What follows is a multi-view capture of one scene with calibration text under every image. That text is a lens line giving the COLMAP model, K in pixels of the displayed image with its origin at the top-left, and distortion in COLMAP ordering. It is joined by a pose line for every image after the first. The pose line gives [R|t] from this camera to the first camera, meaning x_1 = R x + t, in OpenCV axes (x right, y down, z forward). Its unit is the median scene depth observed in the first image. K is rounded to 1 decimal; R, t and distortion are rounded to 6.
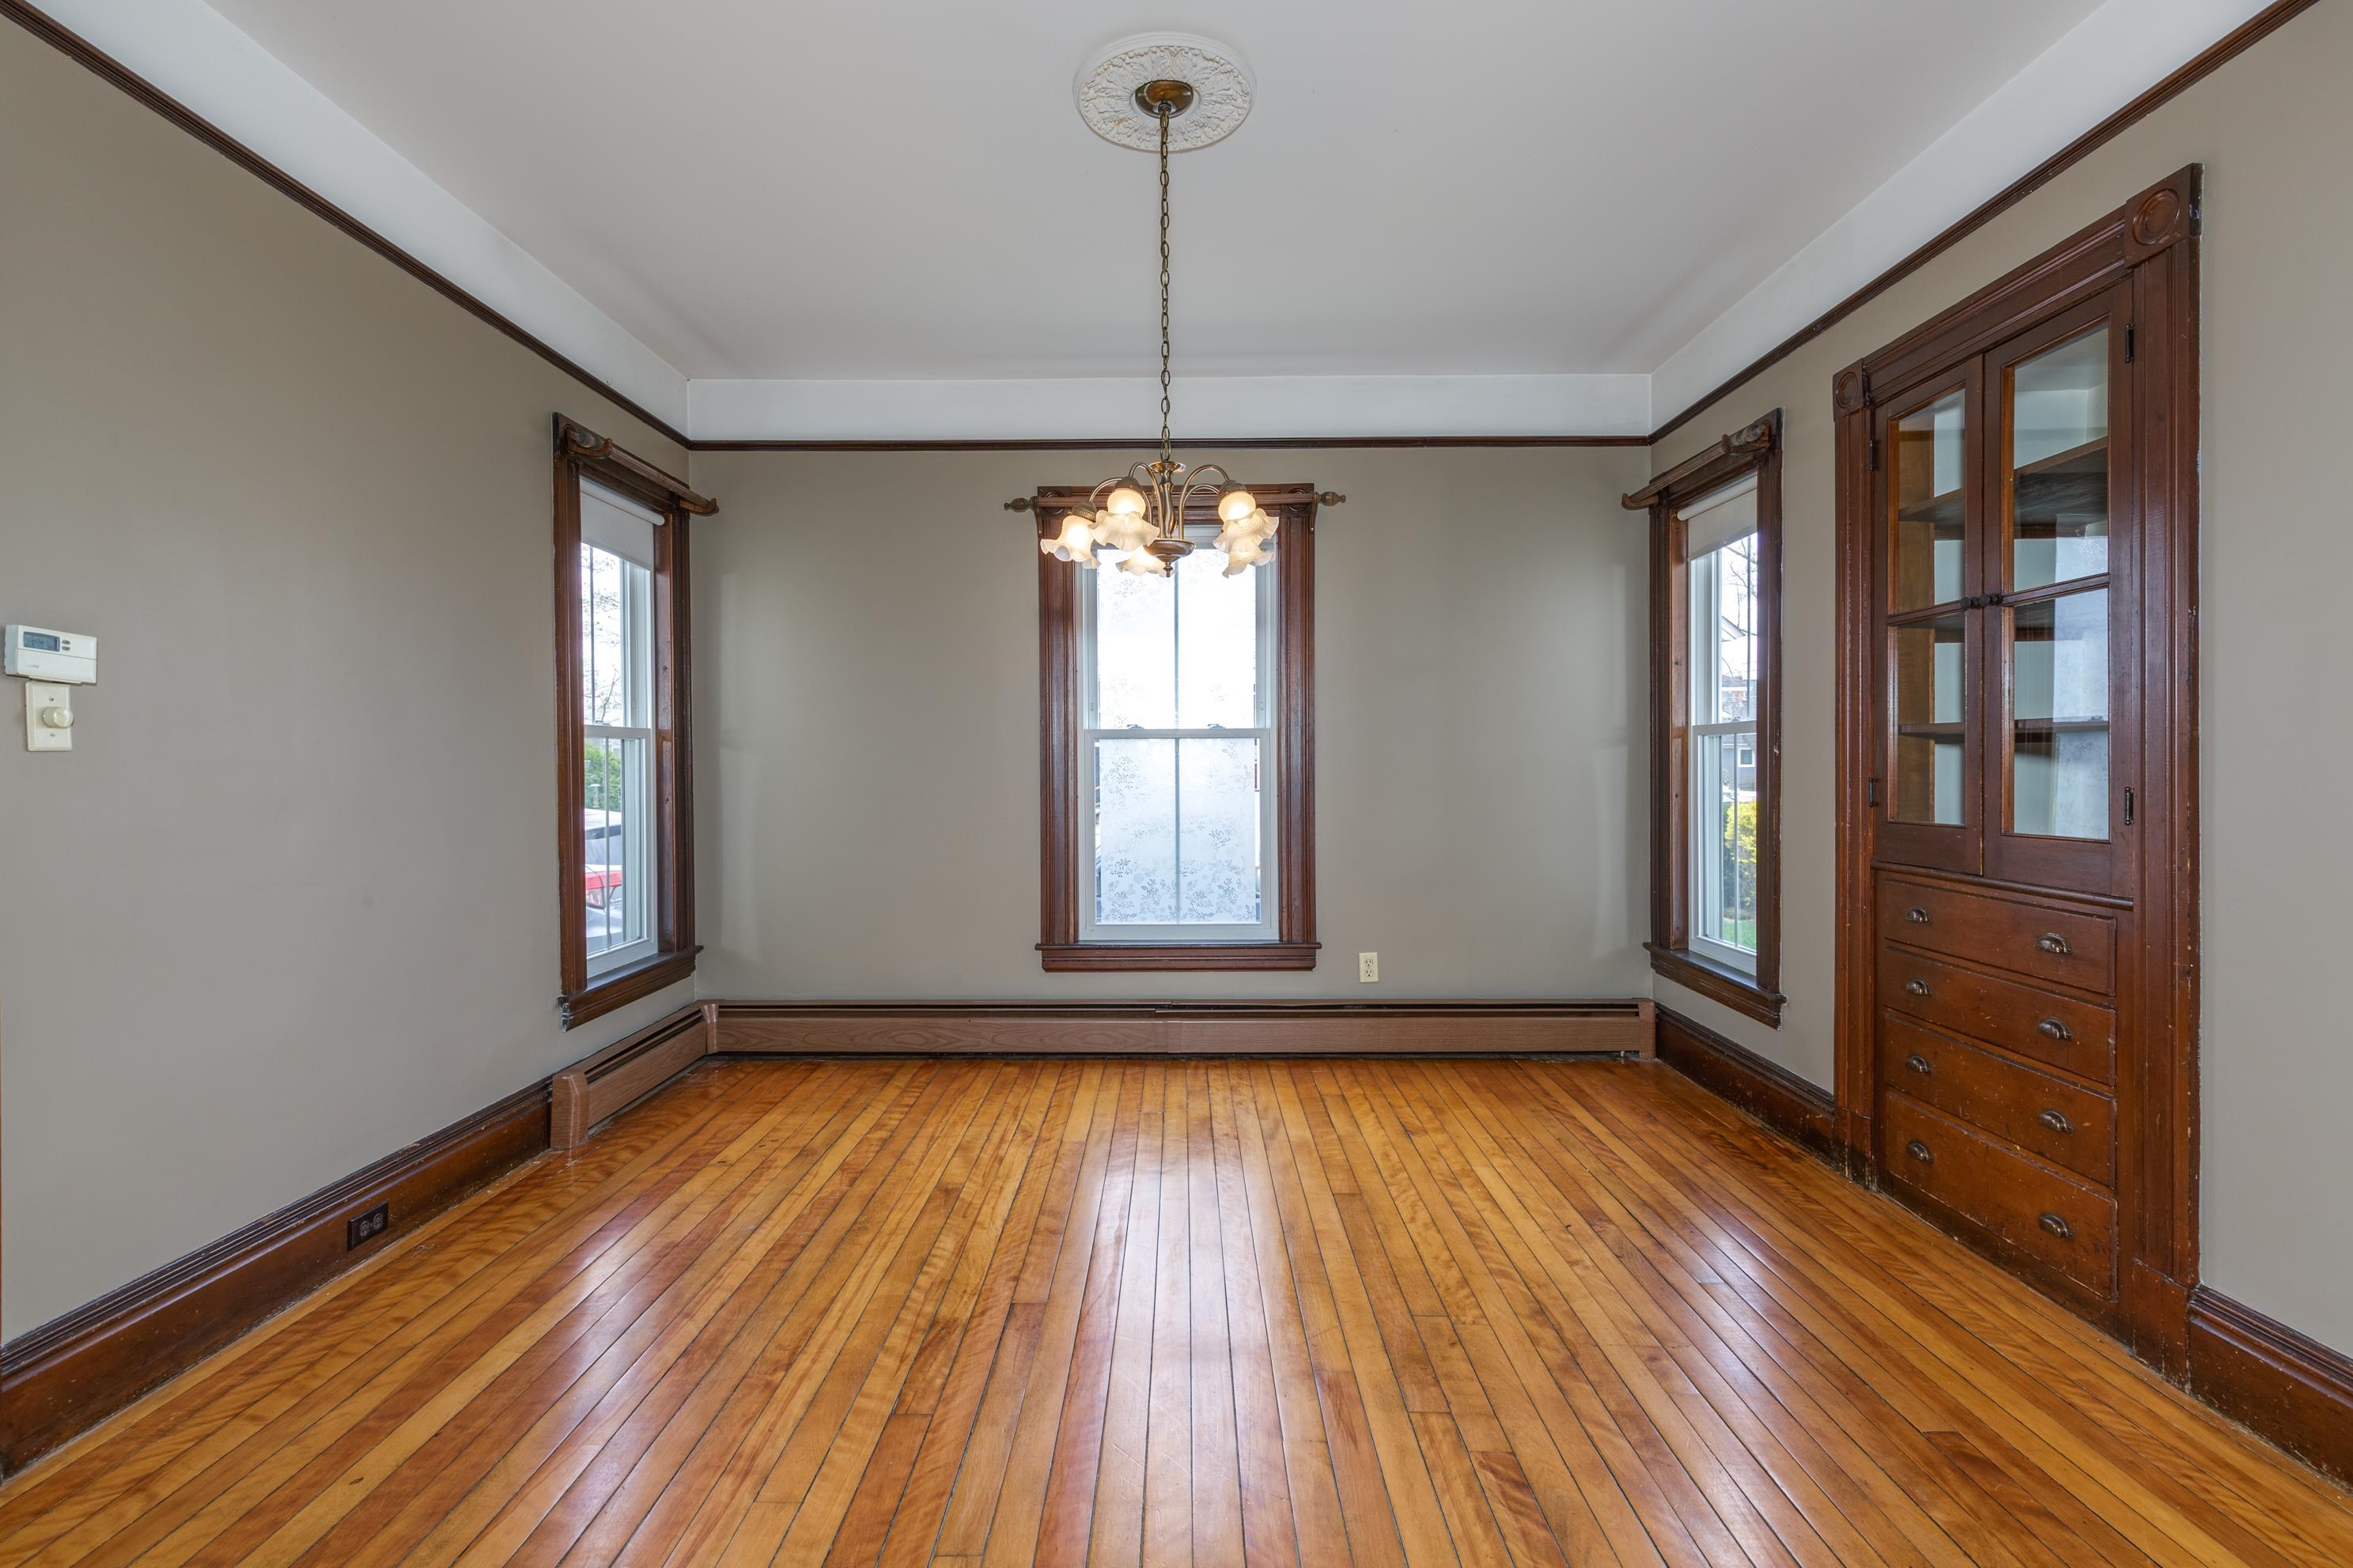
lens RADIAL K [[1075.7, 0, 1166.9], [0, 1075.7, 778.8], [0, 0, 1]] dist [0.002901, 0.000782]
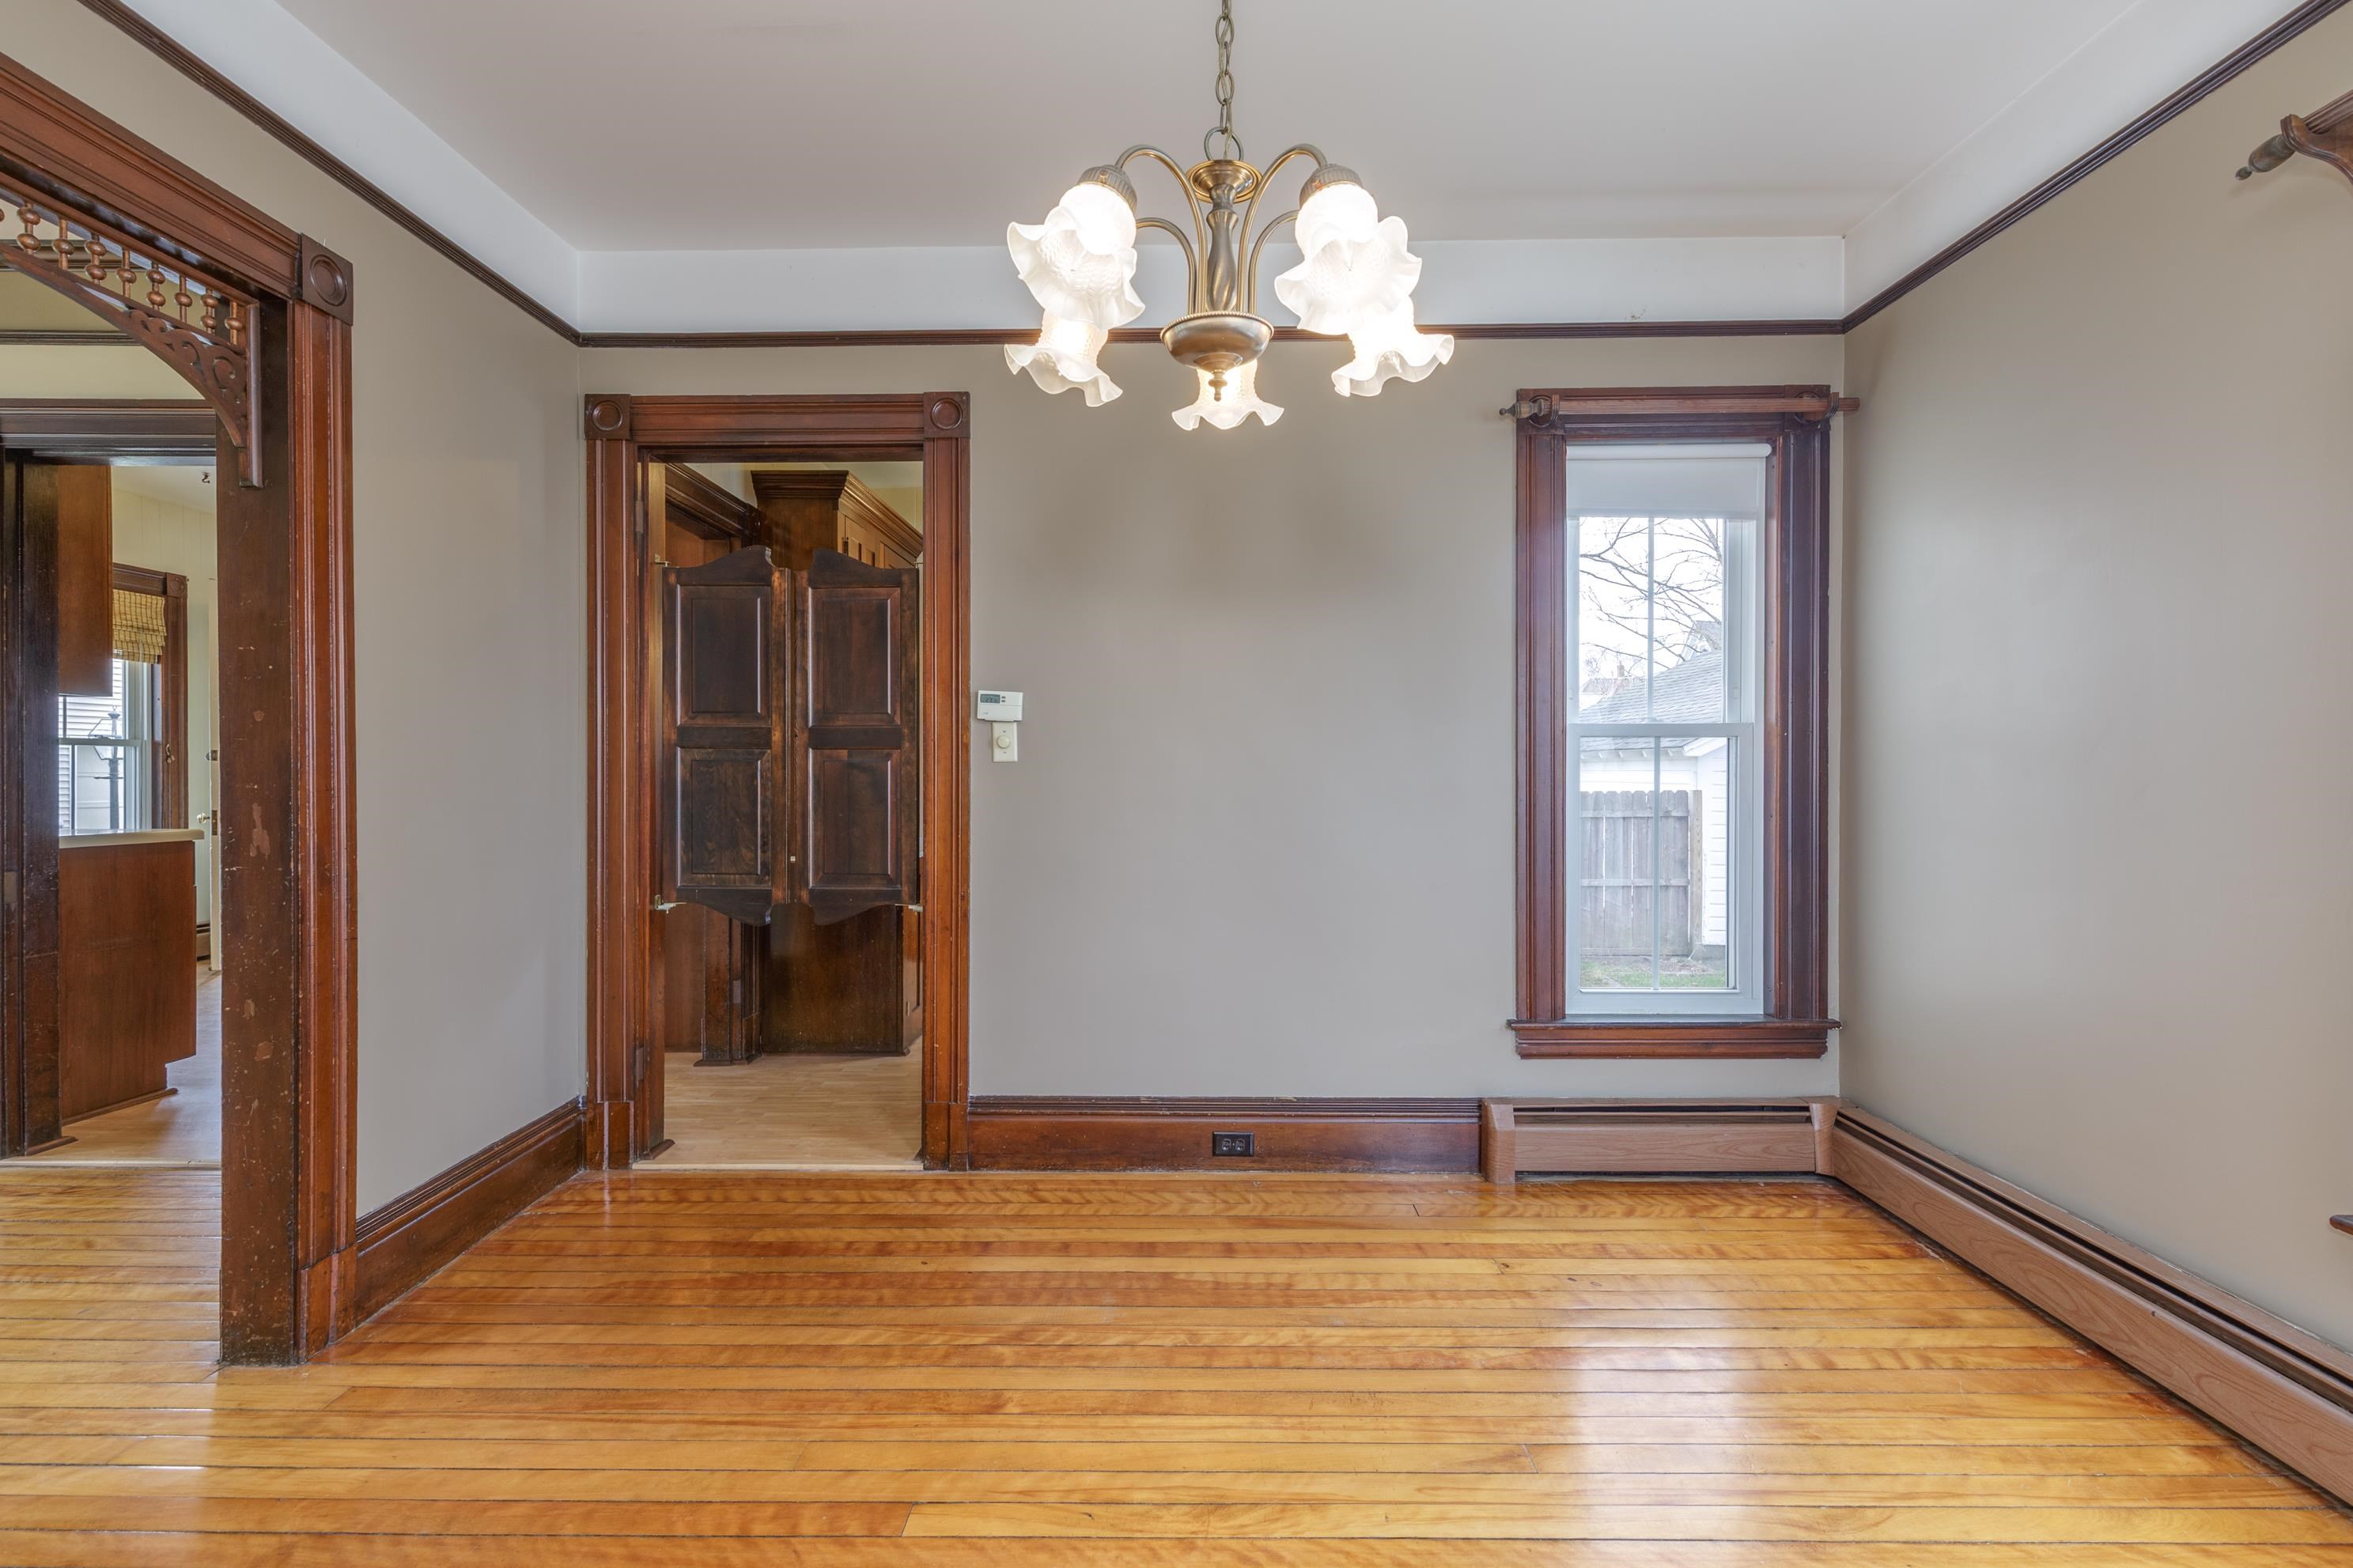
lens RADIAL K [[1075.7, 0, 1166.9], [0, 1075.7, 778.8], [0, 0, 1]] dist [0.002901, 0.000782]
pose [[-0.011501, 0.012333, -0.999858, 0.348193], [-0.011297, 0.999859, 0.012463, -0.012299], [0.999870, 0.011439, -0.011360, 0.676994]]
